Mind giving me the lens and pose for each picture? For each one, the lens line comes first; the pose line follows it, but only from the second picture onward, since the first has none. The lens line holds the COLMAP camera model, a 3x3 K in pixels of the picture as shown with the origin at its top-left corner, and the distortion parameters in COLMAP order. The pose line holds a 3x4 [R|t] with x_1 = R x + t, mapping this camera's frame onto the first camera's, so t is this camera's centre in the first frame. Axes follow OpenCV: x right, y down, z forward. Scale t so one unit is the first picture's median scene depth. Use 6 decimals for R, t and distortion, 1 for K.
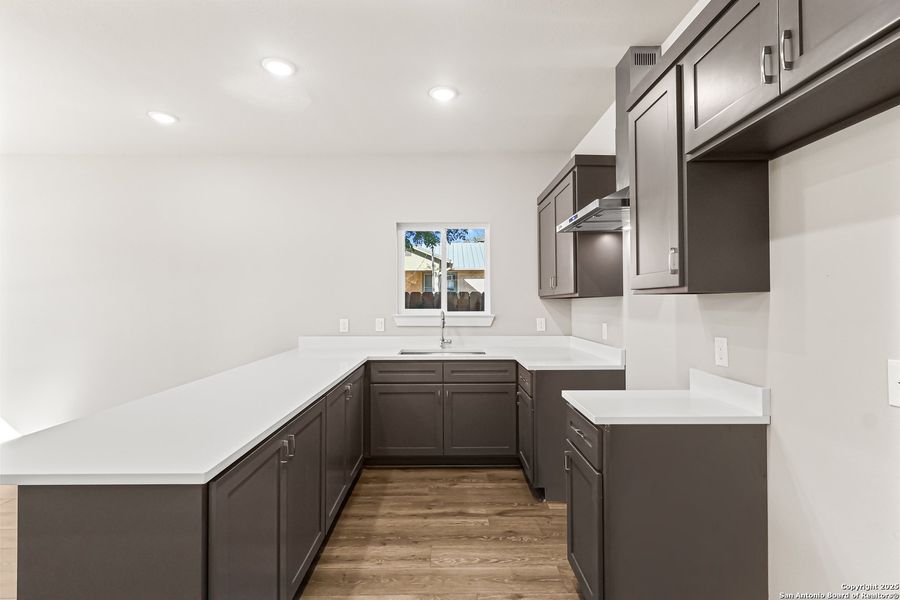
lens RADIAL K [[418.5, 0, 449.2], [0, 418.5, 302.1], [0, 0, 1]] dist [-0.000202, -0.000040]
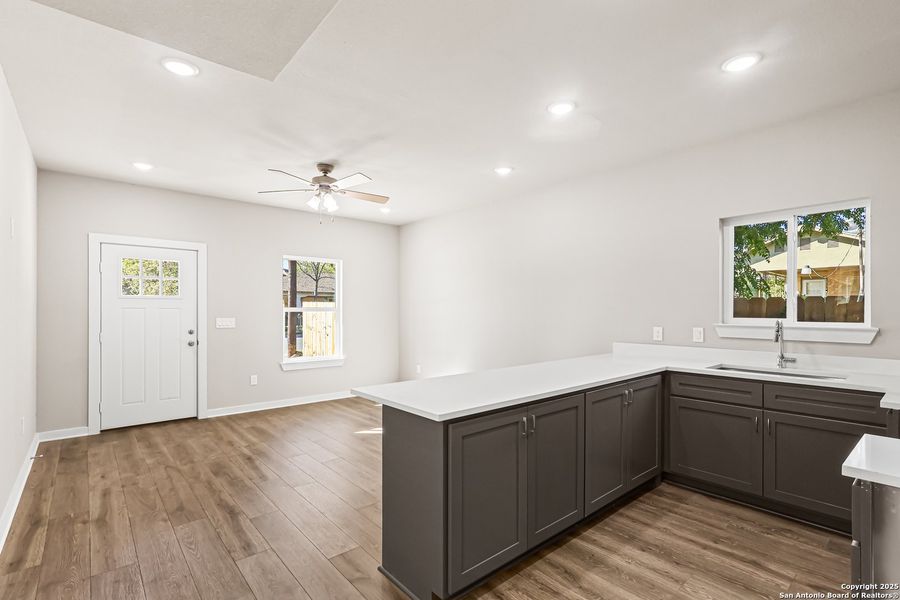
lens RADIAL K [[425.8, 0, 447.9], [0, 425.8, 313.8], [0, 0, 1]] dist [0.001232, 0.000445]
pose [[0.641624, 0.010126, -0.766953, 0.251727], [-0.001733, 0.999929, 0.011752, -0.001507], [0.767018, -0.006211, 0.641596, -0.011461]]
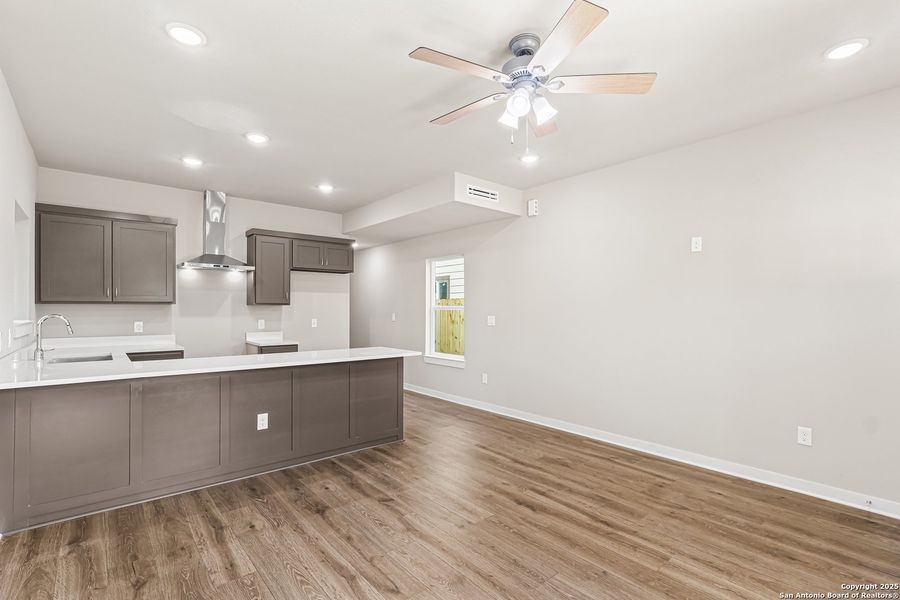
lens RADIAL K [[418.5, 0, 449.2], [0, 418.5, 302.1], [0, 0, 1]] dist [-0.000202, -0.000040]
pose [[-0.638439, 0.013962, 0.769546, -1.542391], [-0.002583, 0.999791, -0.020283, 0.009945], [-0.769668, -0.014938, -0.638270, 1.138500]]
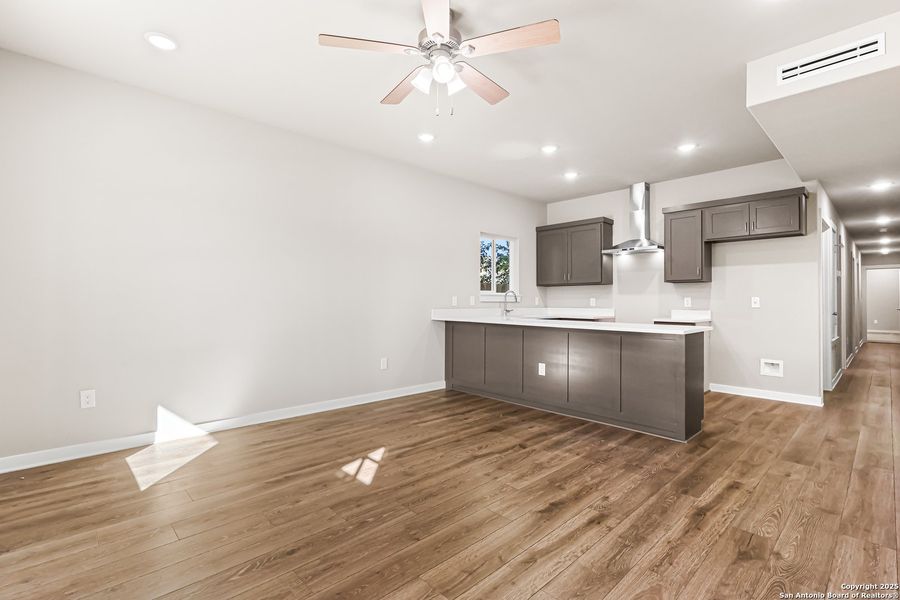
lens RADIAL K [[418.5, 0, 449.2], [0, 418.5, 302.1], [0, 0, 1]] dist [-0.000202, -0.000040]
pose [[0.731973, 0.000751, 0.681334, -1.577739], [-0.004804, 0.999980, 0.004060, 0.068948], [-0.681317, -0.006245, 0.731962, -0.014900]]
